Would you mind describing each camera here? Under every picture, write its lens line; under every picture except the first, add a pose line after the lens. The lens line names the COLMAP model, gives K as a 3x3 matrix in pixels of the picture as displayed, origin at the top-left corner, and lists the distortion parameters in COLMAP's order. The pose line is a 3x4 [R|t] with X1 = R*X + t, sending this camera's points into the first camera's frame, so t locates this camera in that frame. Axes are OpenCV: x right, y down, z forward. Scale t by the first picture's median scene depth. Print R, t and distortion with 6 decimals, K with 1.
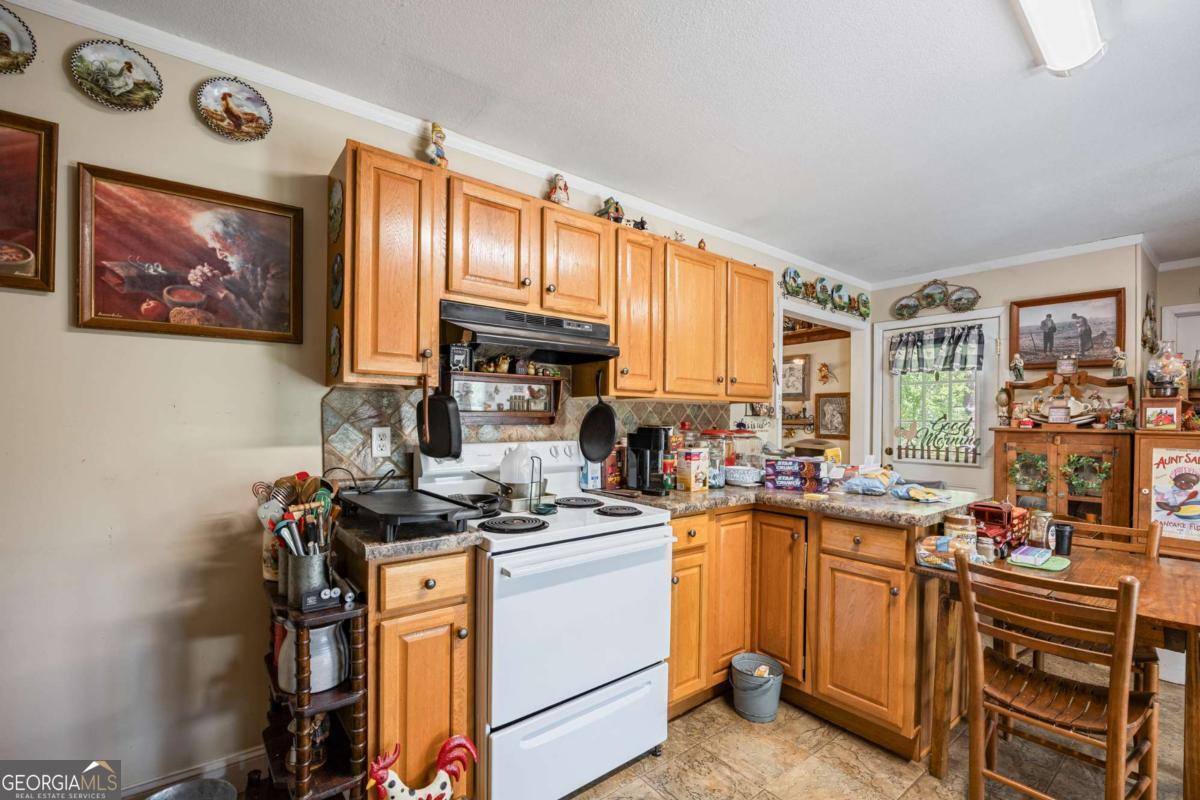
lens RADIAL K [[521.8, 0, 599.2], [0, 521.8, 419.2], [0, 0, 1]] dist [-0.015876, 0.000036]
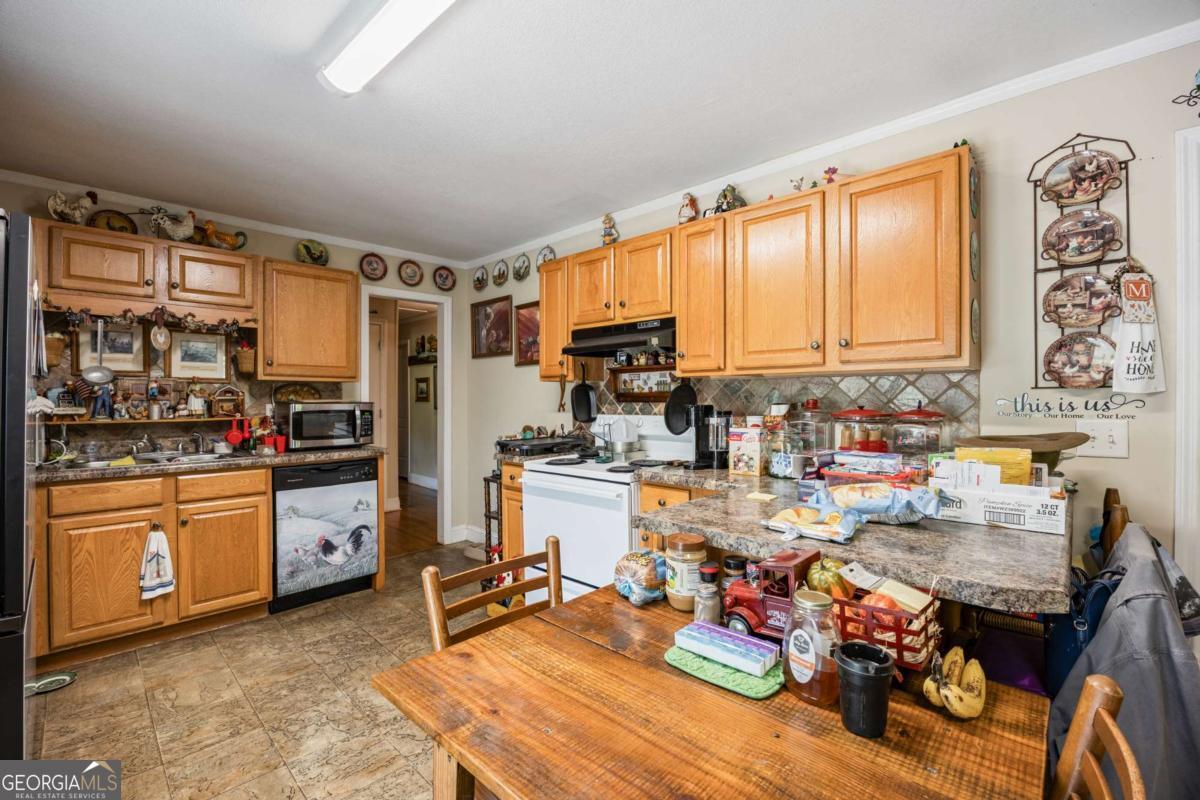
lens RADIAL K [[512.8, 0, 596.5], [0, 512.8, 393.7], [0, 0, 1]] dist [-0.012320, -0.000133]
pose [[0.139644, -0.016699, -0.990061, 1.128982], [0.003735, 0.999860, -0.016337, 0.008415], [0.990195, -0.001417, 0.139687, 0.677538]]
